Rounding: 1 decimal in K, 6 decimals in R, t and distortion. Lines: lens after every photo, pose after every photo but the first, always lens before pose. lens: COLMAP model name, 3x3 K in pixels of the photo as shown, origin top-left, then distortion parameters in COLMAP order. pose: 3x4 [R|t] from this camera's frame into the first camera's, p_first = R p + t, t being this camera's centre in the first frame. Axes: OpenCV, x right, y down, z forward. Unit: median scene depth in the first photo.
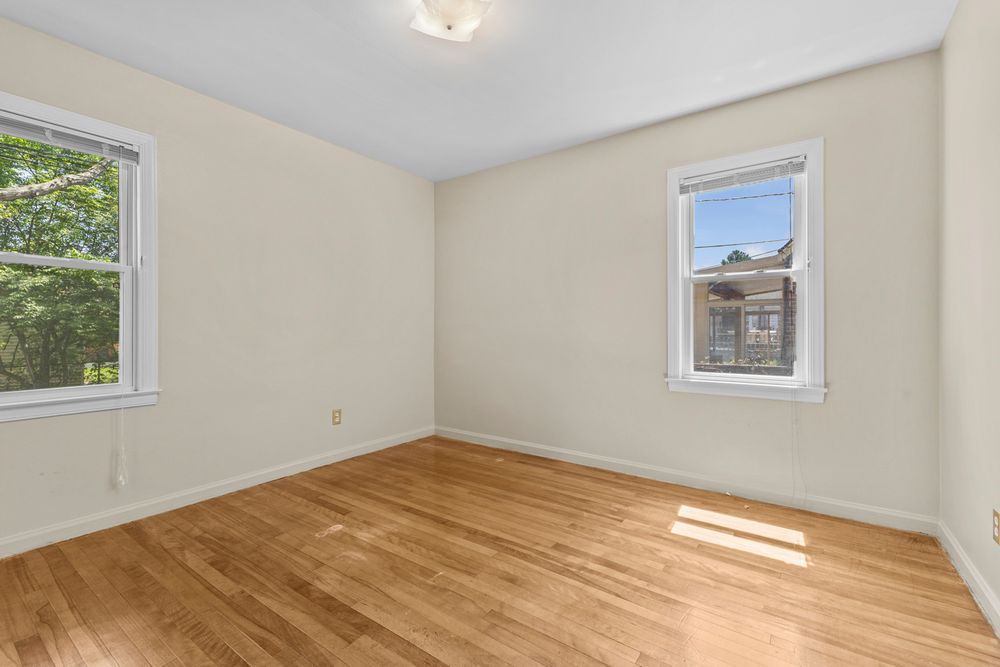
lens RADIAL K [[434.0, 0, 498.6], [0, 434.0, 326.9], [0, 0, 1]] dist [0.015372, -0.000226]
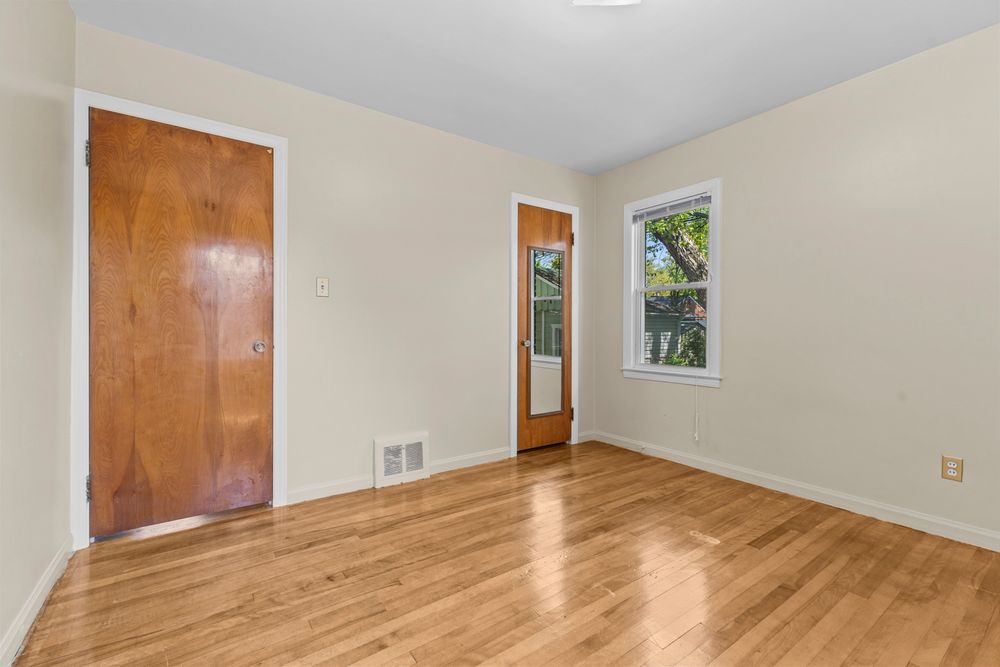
lens RADIAL K [[434.0, 0, 500.8], [0, 434.0, 332.4], [0, 0, 1]] dist [0.015372, -0.000226]
pose [[-0.325519, 0.010137, -0.945481, 0.605392], [0.003168, 0.999949, 0.009631, 0.000624], [0.945530, 0.000140, -0.325535, 0.796557]]
